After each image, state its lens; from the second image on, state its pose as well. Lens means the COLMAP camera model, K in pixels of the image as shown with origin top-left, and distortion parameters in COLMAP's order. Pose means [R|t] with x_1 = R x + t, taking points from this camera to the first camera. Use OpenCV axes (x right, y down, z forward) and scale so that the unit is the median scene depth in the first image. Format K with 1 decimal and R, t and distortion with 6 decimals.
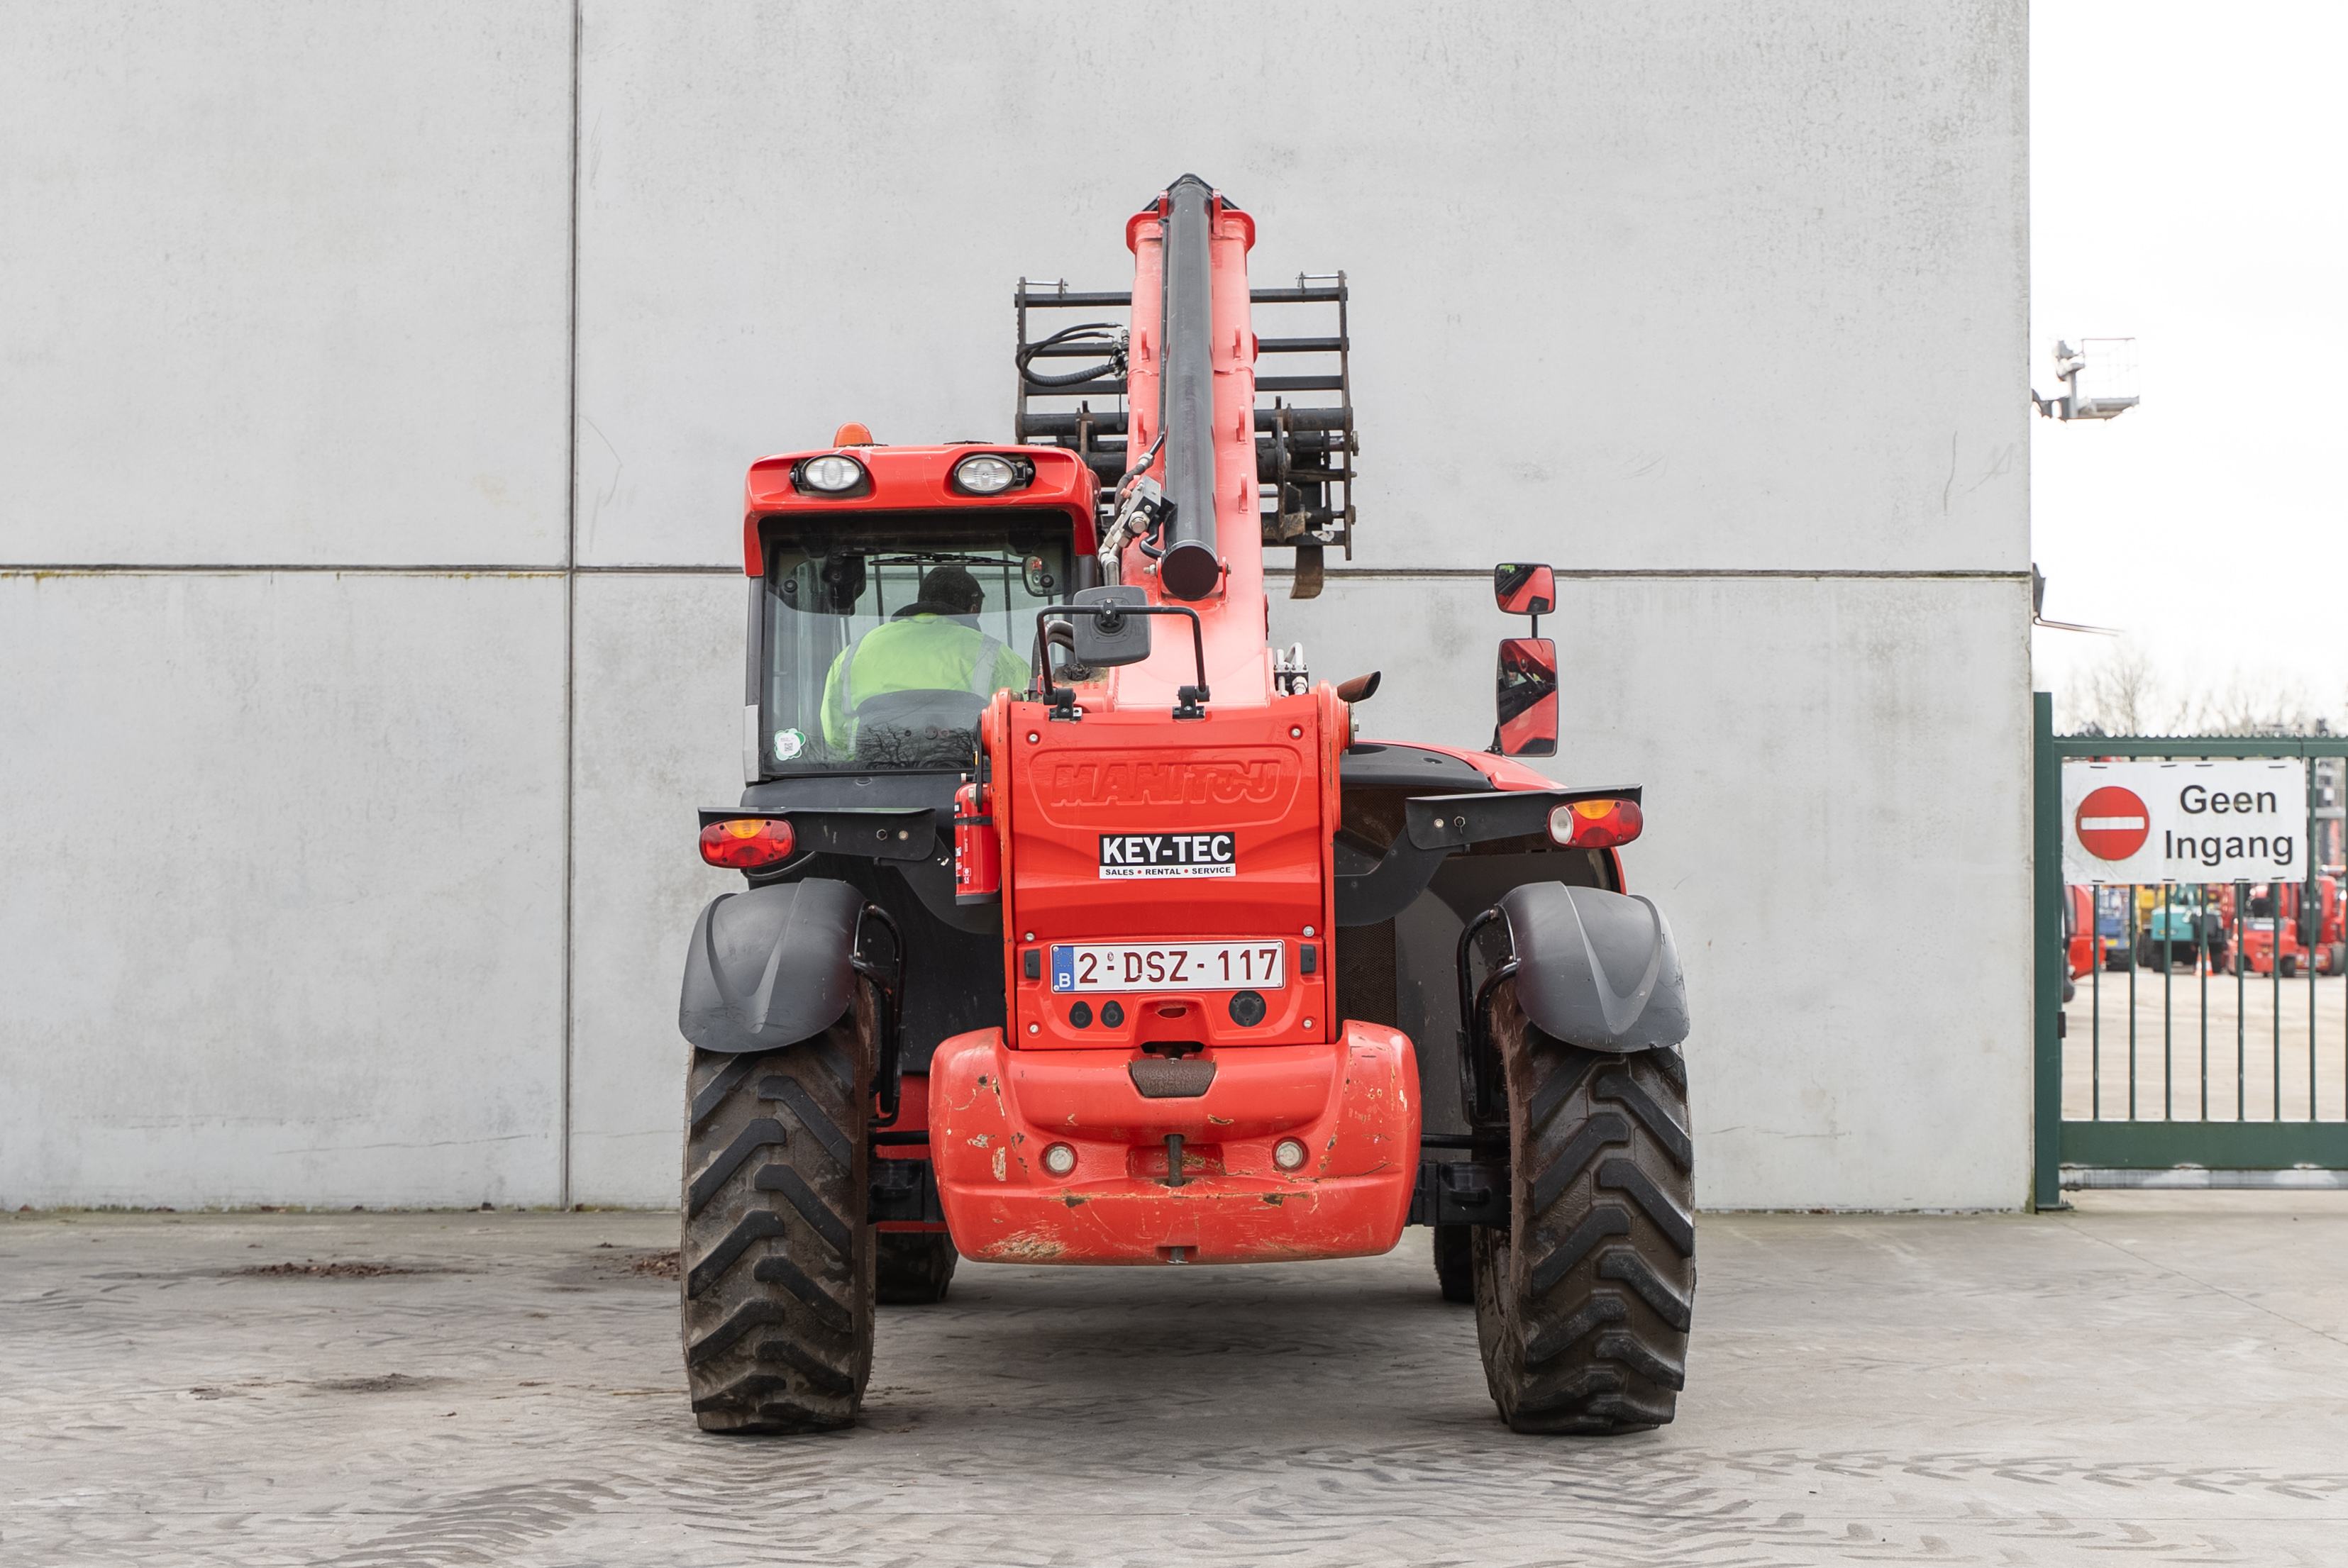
lens RADIAL K [[4196.9, 0, 1240.2], [0, 4196.9, 776.5], [0, 0, 1]] dist [-0.000462, 0.026942]
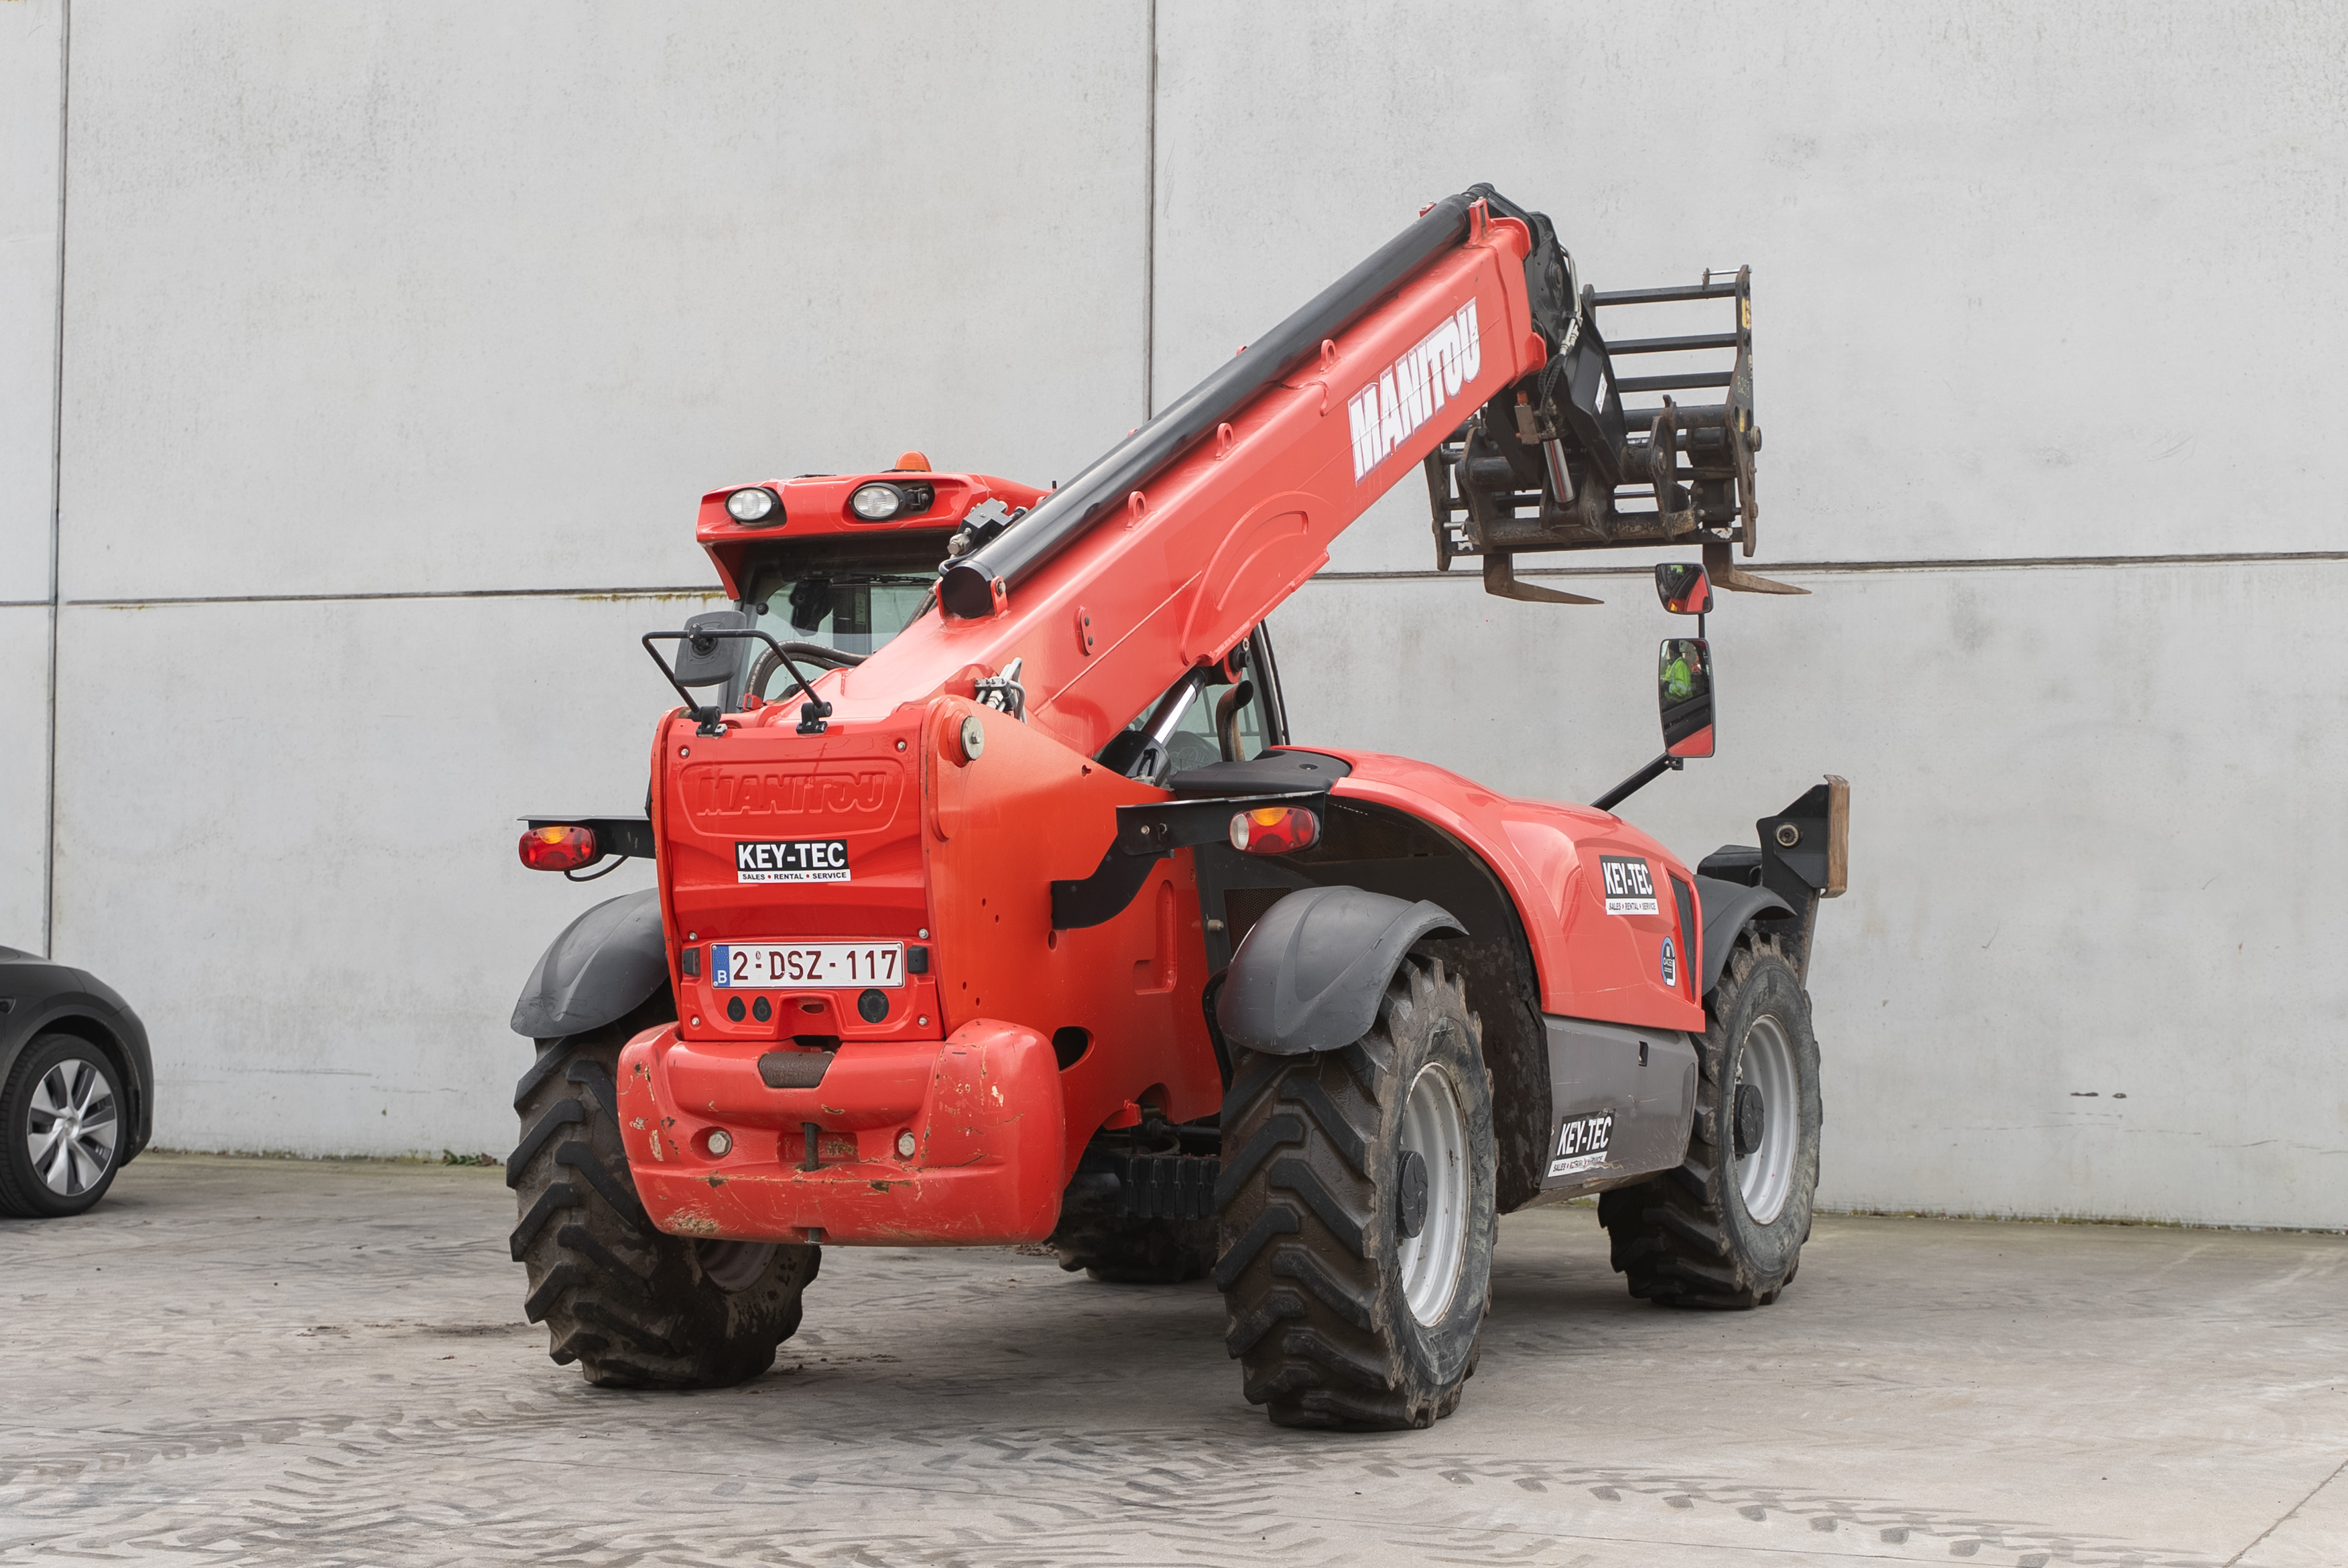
lens RADIAL K [[4254.5, 0, 1247.9], [0, 4254.5, 750.8], [0, 0, 1]] dist [-0.004495, -0.004755]
pose [[0.922149, -0.007002, -0.386772, 0.289497], [0.006191, 0.999975, -0.003344, -0.002857], [0.386786, 0.000690, 0.922169, 0.025556]]
